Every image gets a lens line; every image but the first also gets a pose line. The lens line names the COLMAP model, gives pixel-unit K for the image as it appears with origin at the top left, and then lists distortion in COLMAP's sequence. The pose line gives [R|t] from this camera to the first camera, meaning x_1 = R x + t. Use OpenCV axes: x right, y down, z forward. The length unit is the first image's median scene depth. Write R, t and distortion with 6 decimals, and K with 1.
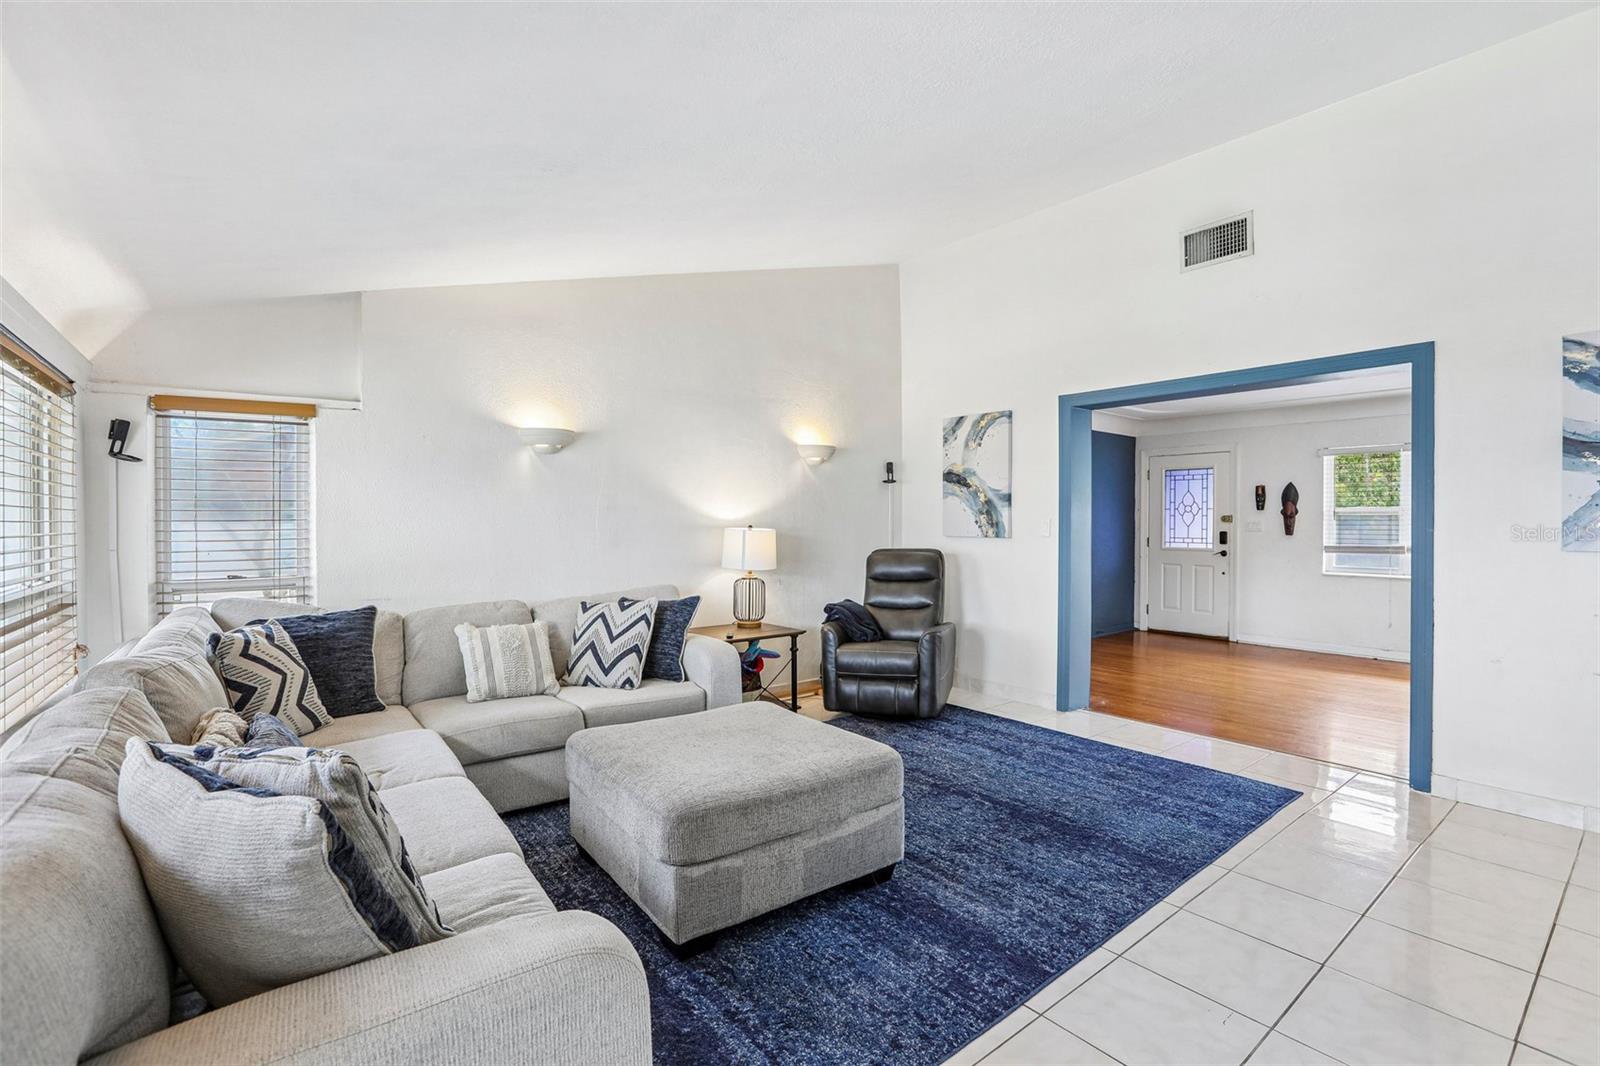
lens RADIAL K [[729.0, 0, 801.2], [0, 729.0, 530.9], [0, 0, 1]] dist [-0.027429, 0.003087]
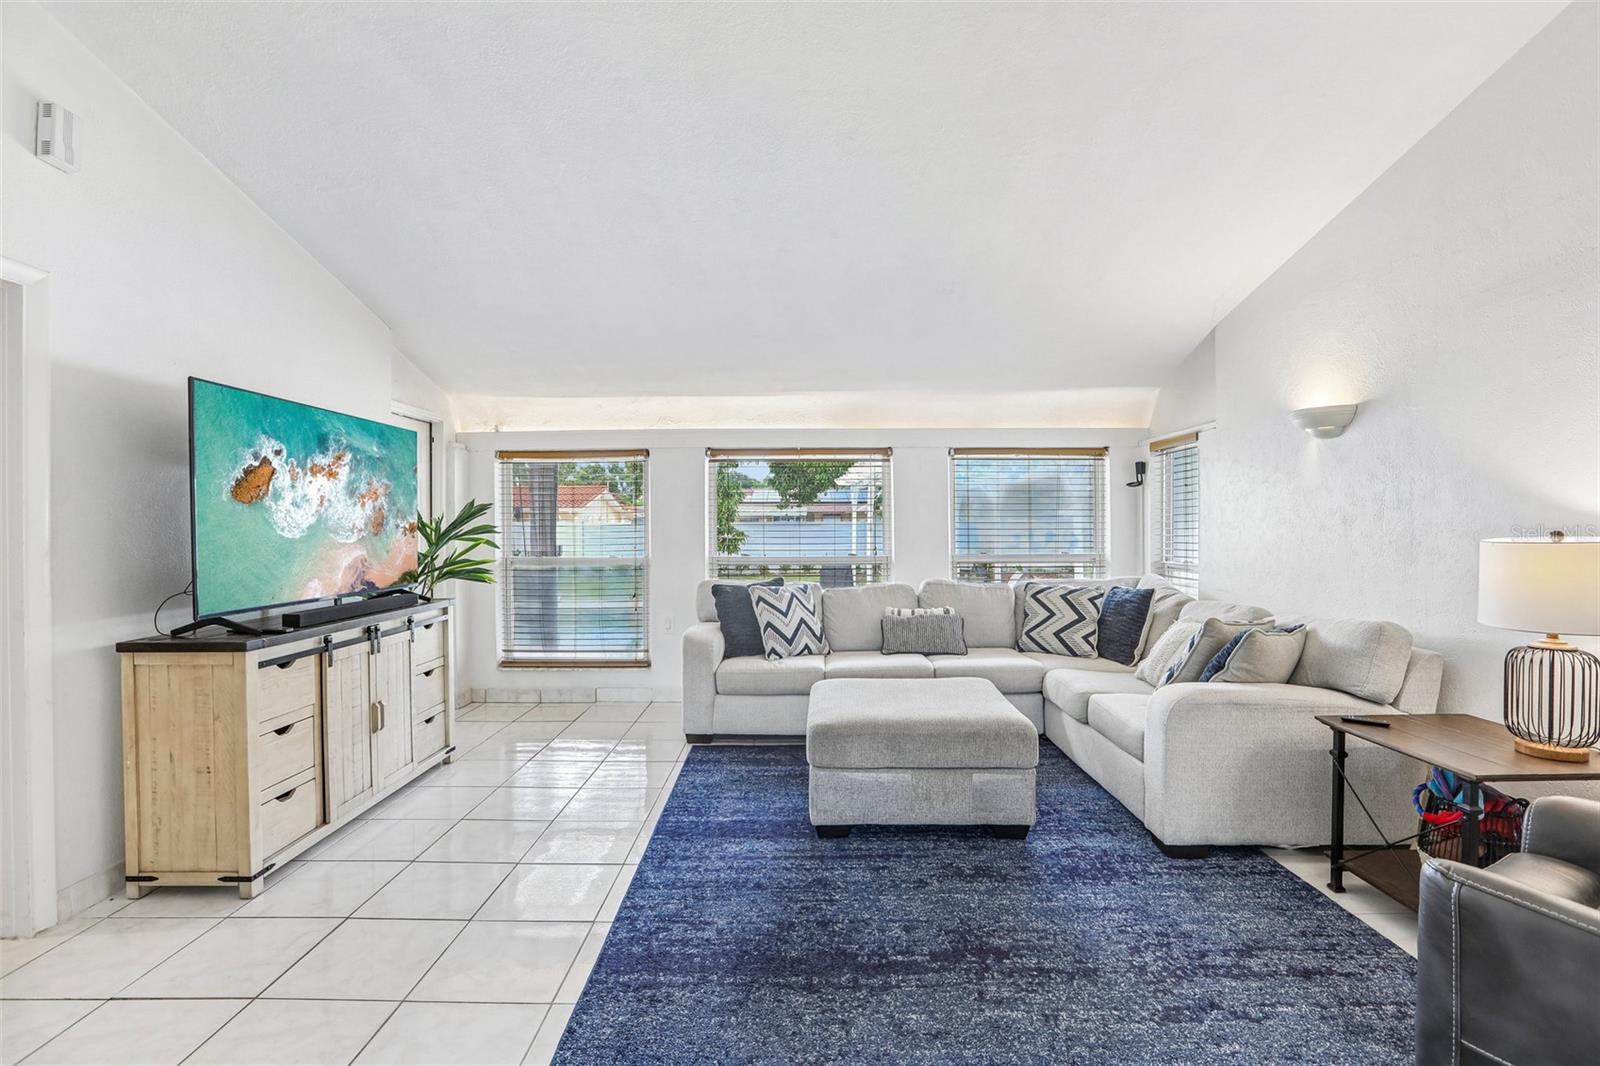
lens RADIAL K [[729.0, 0, 811.1], [0, 729.0, 530.5], [0, 0, 1]] dist [-0.027429, 0.003087]
pose [[-0.612171, 0.011073, -0.790648, 0.959355], [-0.002294, 0.999873, 0.015780, -0.020912], [0.790722, 0.011474, -0.612068, 1.568054]]
